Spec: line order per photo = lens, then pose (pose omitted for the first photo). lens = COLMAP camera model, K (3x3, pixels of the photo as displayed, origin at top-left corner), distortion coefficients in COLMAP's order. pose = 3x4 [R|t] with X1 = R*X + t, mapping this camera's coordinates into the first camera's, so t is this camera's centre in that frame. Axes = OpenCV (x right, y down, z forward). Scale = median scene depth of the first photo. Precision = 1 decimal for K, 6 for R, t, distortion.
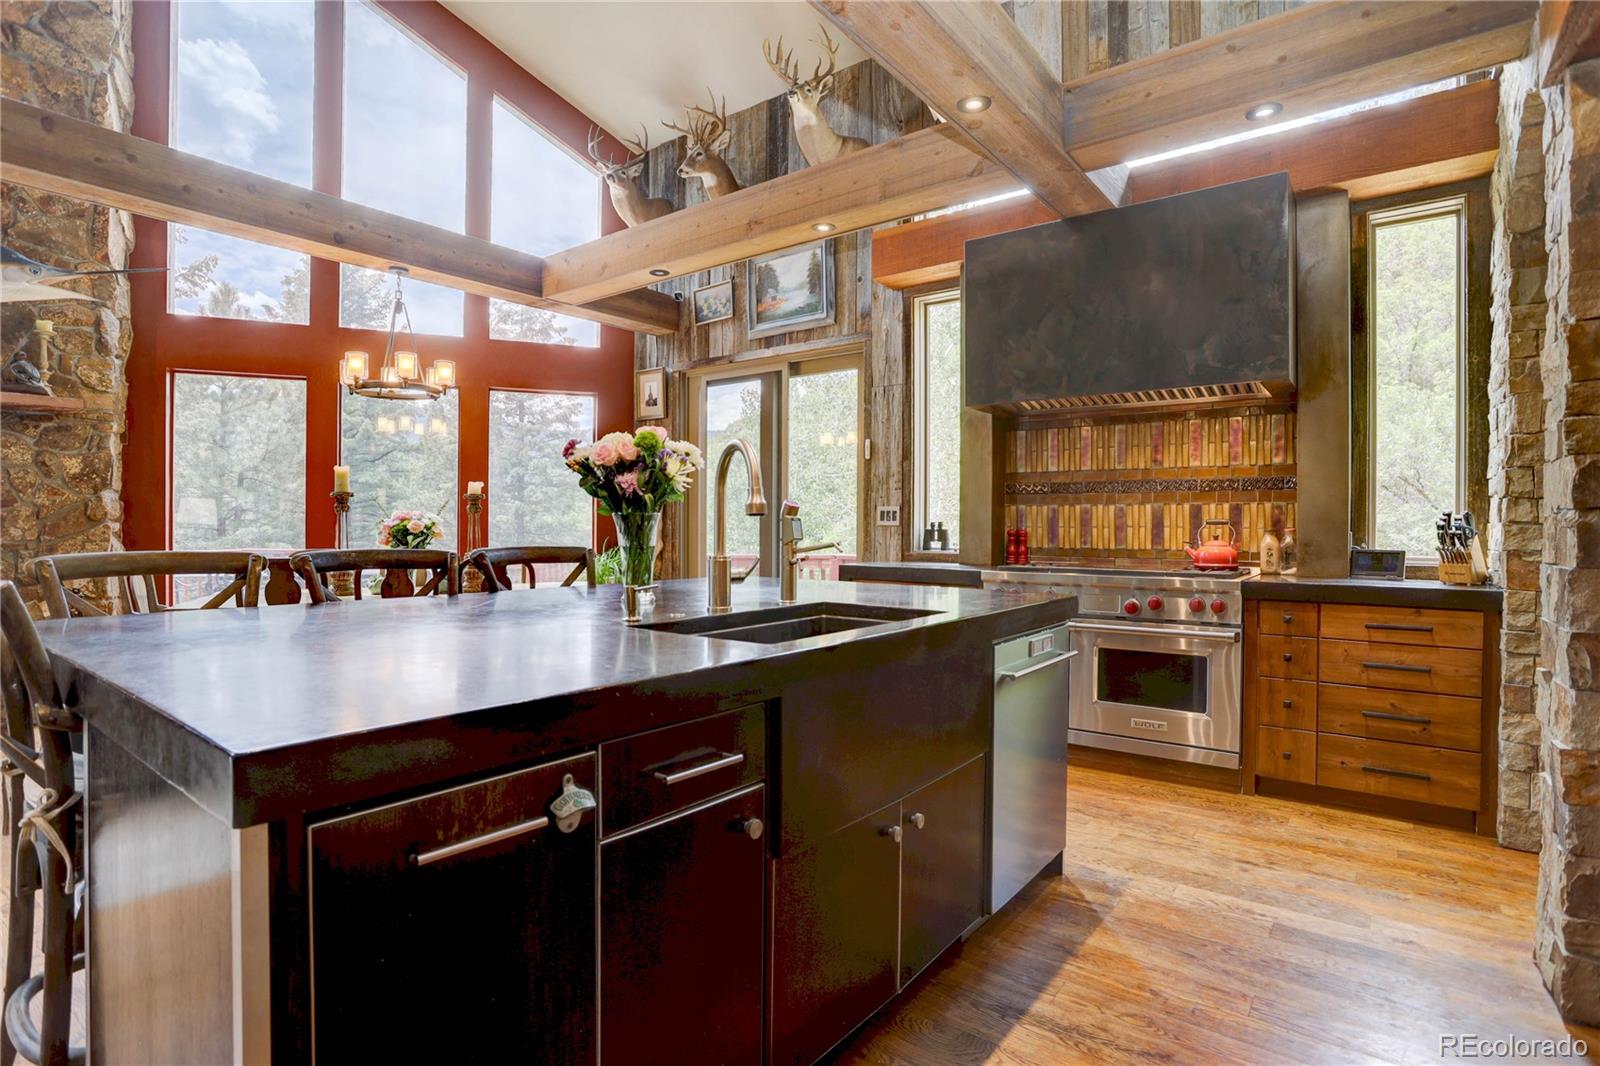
lens RADIAL K [[791.5, 0, 782.5], [0, 791.5, 526.2], [0, 0, 1]] dist [-0.056988, 0.022290]
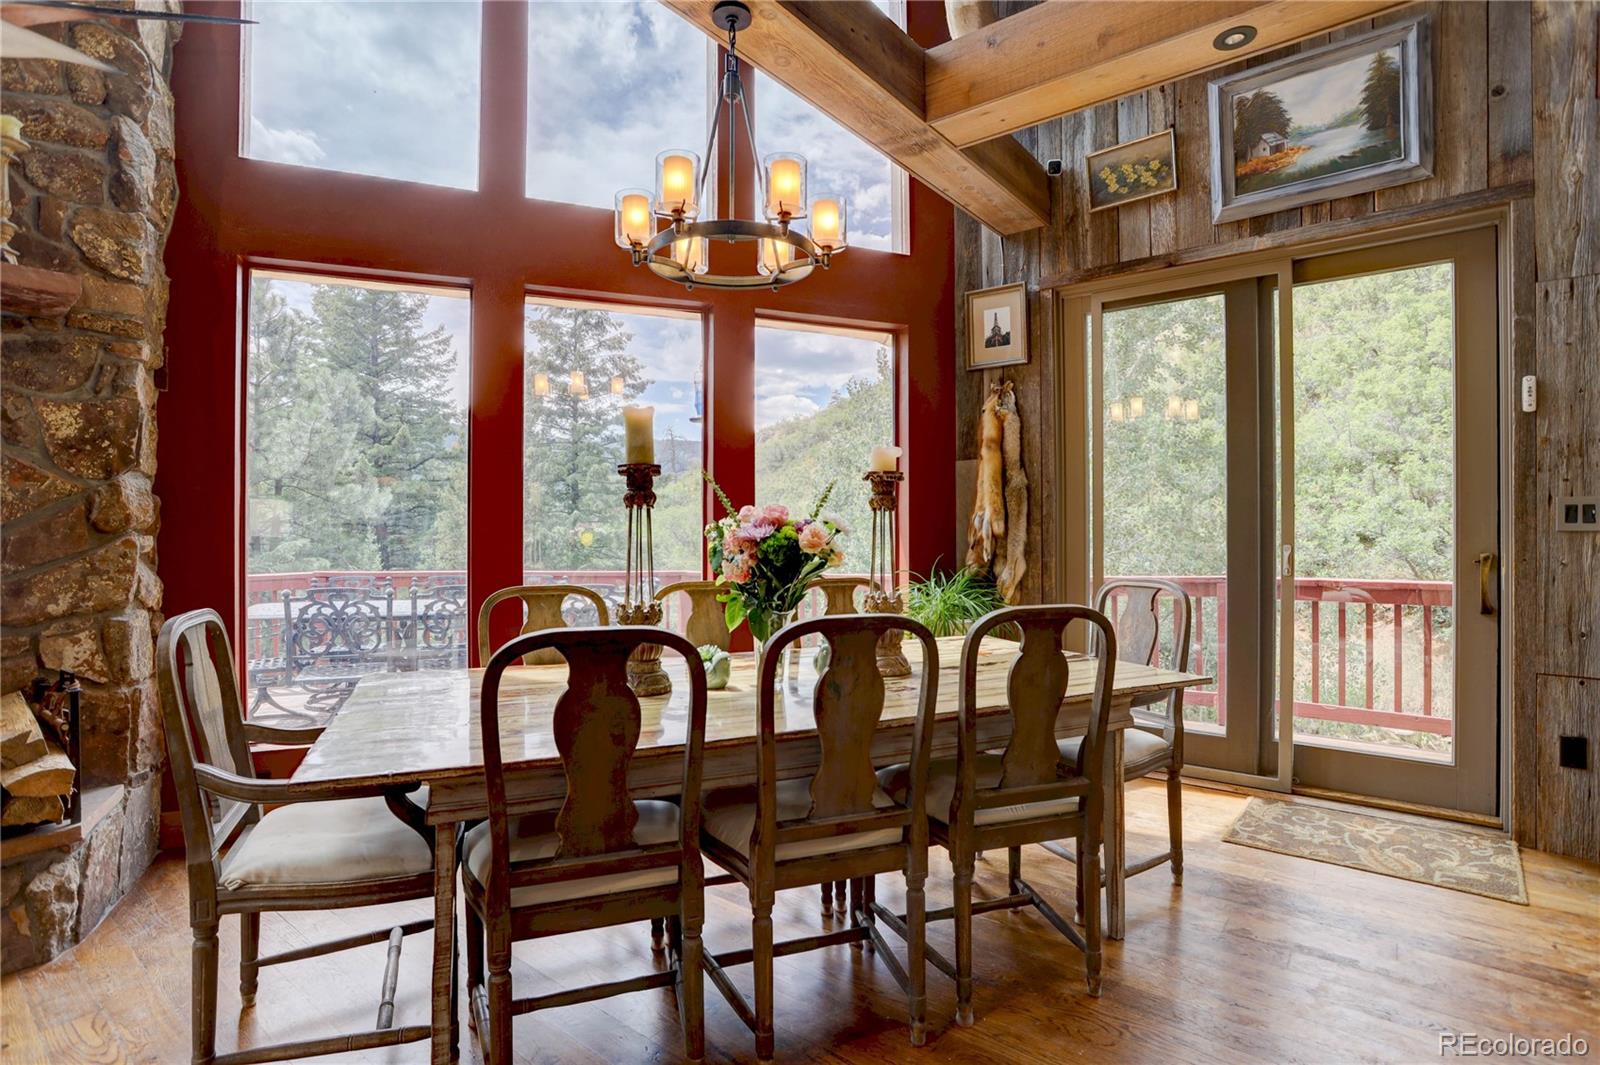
lens RADIAL K [[791.5, 0, 783.3], [0, 791.5, 528.7], [0, 0, 1]] dist [-0.056988, 0.022290]
pose [[0.999876, -0.006371, -0.014423, -0.442146], [0.006215, 0.999922, -0.010839, -0.000910], [0.014491, 0.010749, 0.999837, 0.499645]]
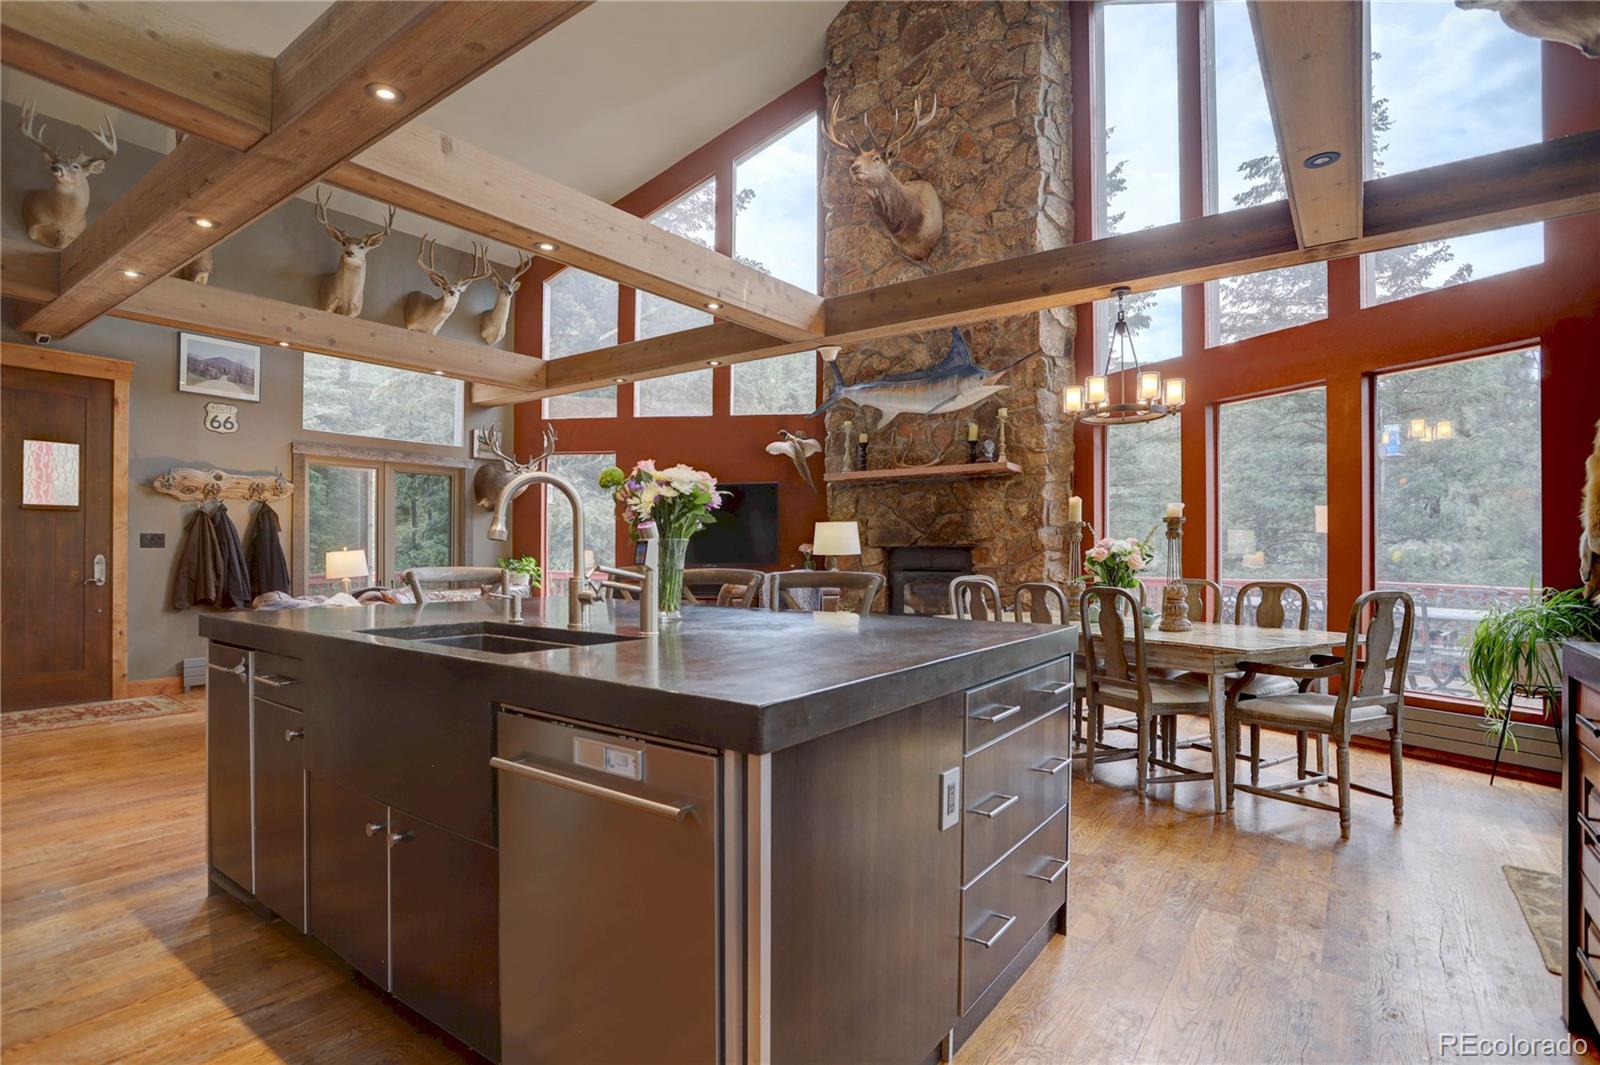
lens RADIAL K [[791.5, 0, 804.6], [0, 791.5, 552.6], [0, 0, 1]] dist [-0.056988, 0.022290]
pose [[0.035302, -0.001632, -0.999375, 0.444444], [-0.008548, 0.999962, -0.001935, 0.001743], [0.999340, 0.008611, 0.035287, 0.556790]]
